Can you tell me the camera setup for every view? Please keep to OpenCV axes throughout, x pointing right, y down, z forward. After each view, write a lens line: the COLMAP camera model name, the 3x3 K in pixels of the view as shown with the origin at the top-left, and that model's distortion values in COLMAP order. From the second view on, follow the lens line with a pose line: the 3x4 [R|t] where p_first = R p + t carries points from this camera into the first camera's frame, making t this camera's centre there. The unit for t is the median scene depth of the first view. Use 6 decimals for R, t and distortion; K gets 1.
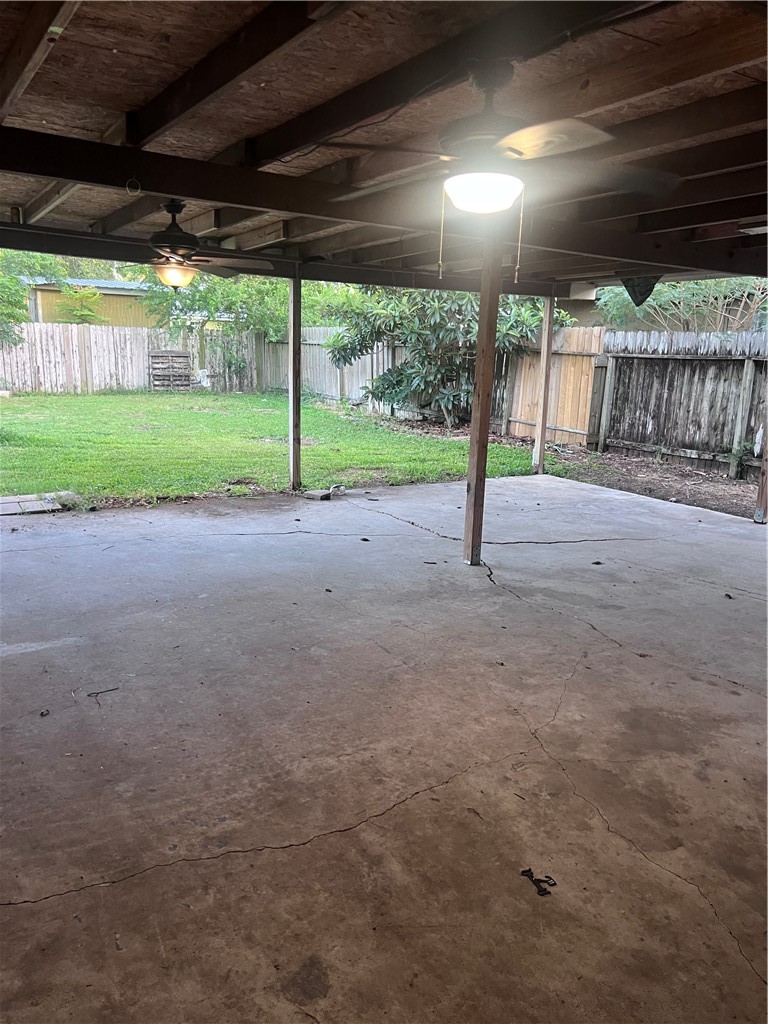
lens RADIAL K [[773.6, 0, 380.3], [0, 773.6, 511.2], [0, 0, 1]] dist [0.031408, -0.052748]
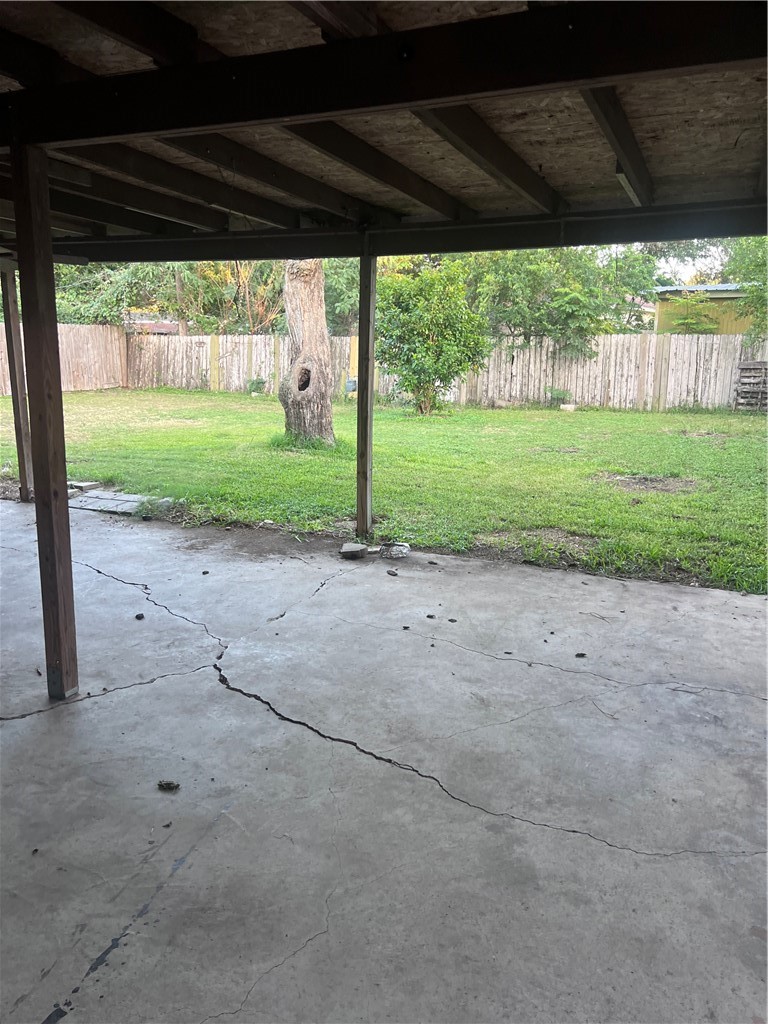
lens RADIAL K [[773.6, 0, 384.6], [0, 773.6, 512.6], [0, 0, 1]] dist [0.031408, -0.052748]
pose [[0.545462, 0.147120, -0.825122, 0.223066], [-0.163235, 0.984270, 0.067587, -0.046560], [0.822086, 0.097823, 0.560897, 0.258096]]
